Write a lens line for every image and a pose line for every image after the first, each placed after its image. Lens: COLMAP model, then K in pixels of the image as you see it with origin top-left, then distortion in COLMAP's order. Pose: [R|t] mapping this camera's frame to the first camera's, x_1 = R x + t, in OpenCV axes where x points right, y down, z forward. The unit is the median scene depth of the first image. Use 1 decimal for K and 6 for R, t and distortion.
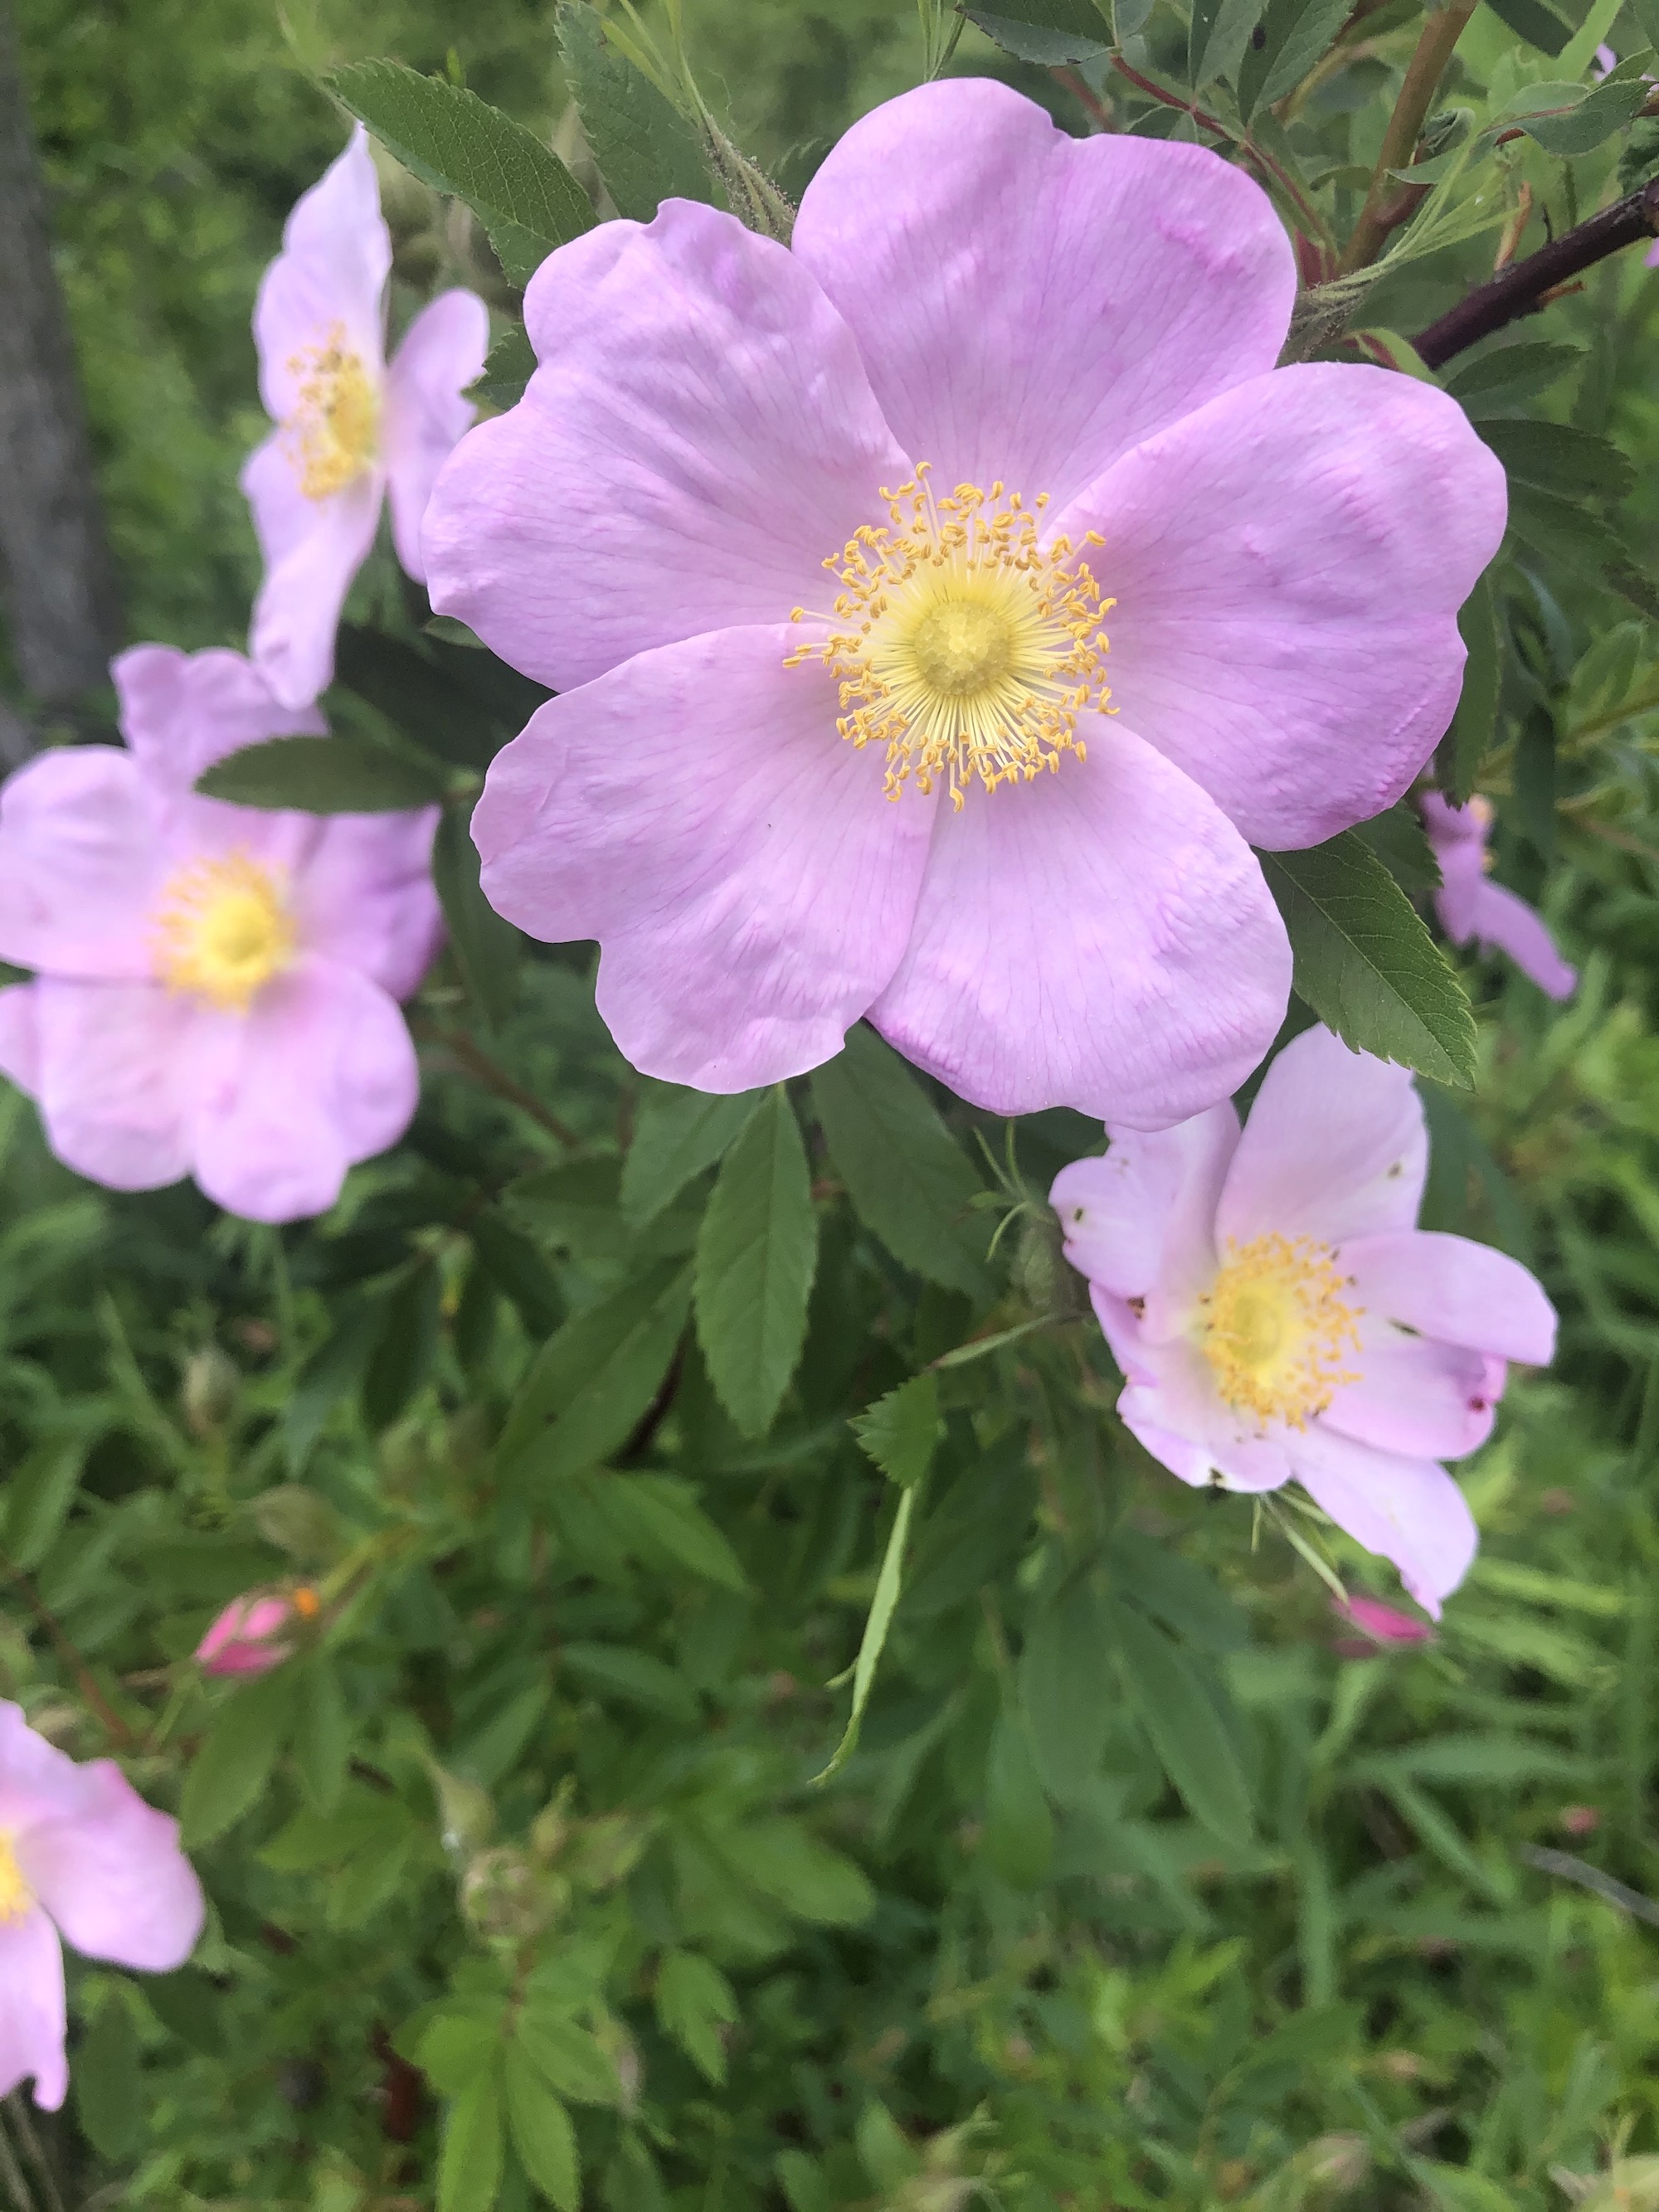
lens RADIAL K [[2003.4, 0, 829.5], [0, 2003.4, 1106.0], [0, 0, 1]] dist [0.185914, -0.004844]
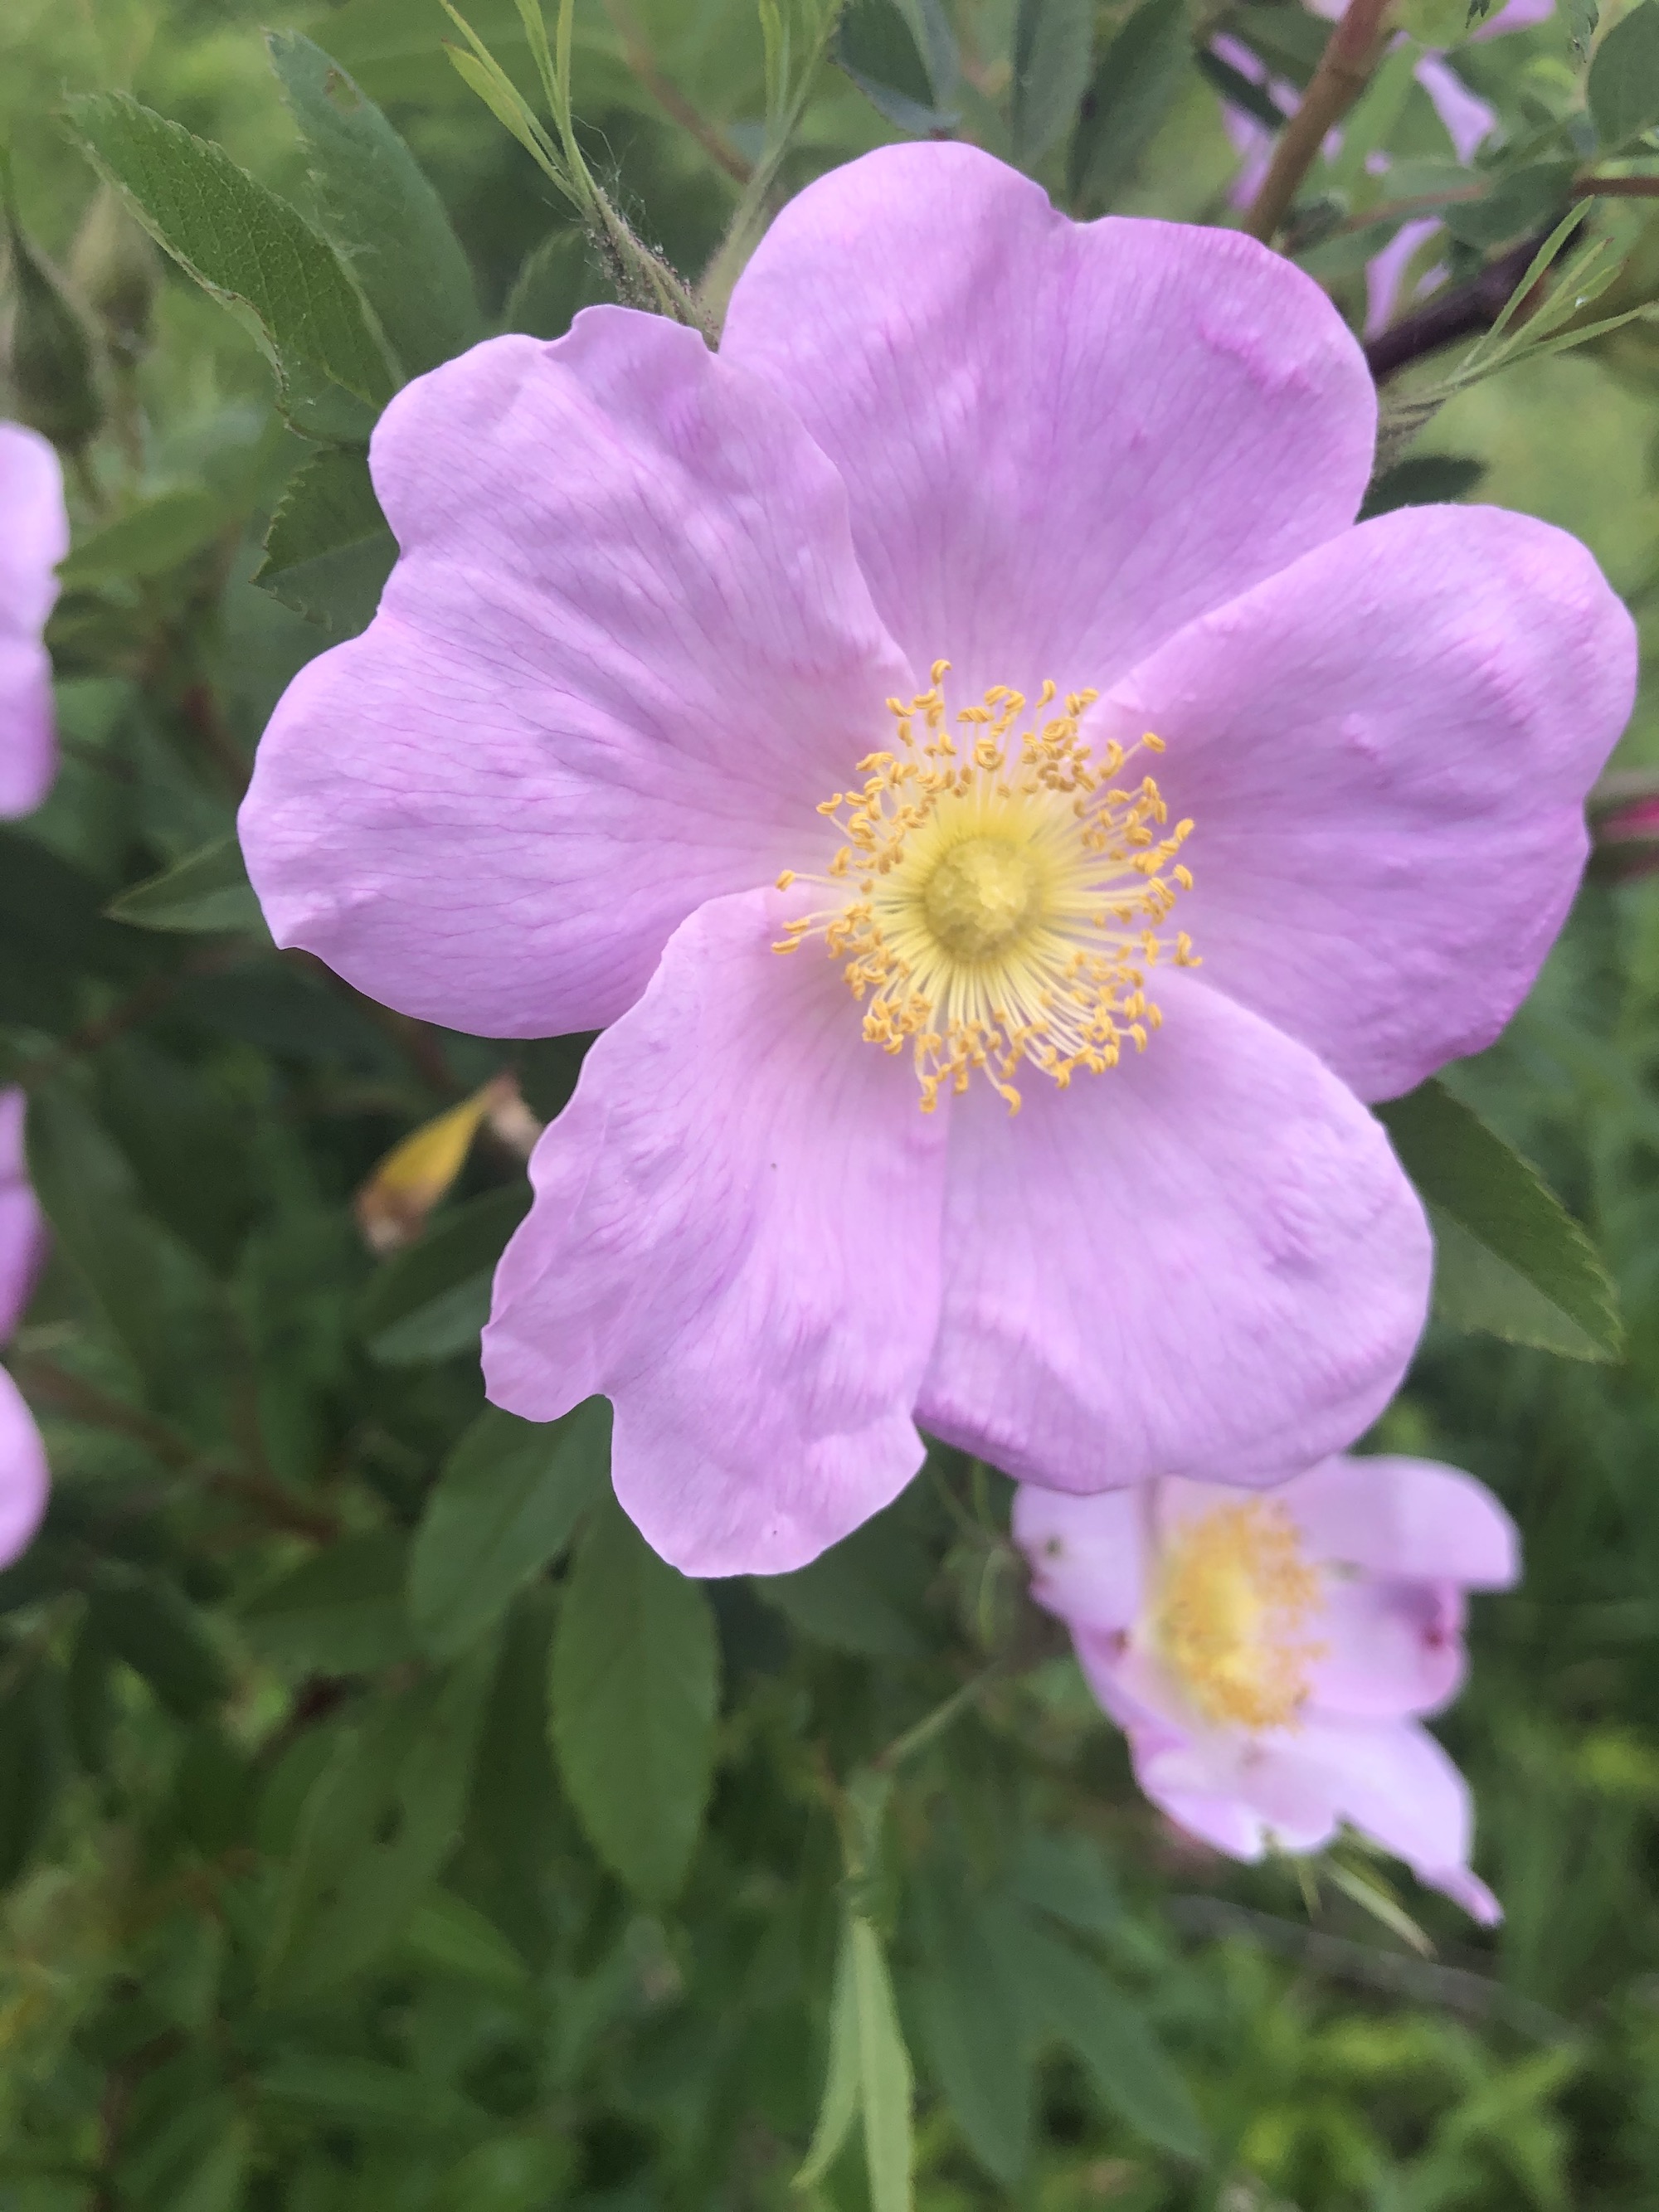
lens RADIAL K [[1889.9, 0, 829.5], [0, 1889.9, 1106.0], [0, 0, 1]] dist [0.302880, -0.518541]
pose [[0.940059, -0.137398, 0.312106, -0.223462], [0.142810, 0.989734, 0.005566, -0.170361], [-0.309667, 0.039339, 0.950031, 0.378538]]
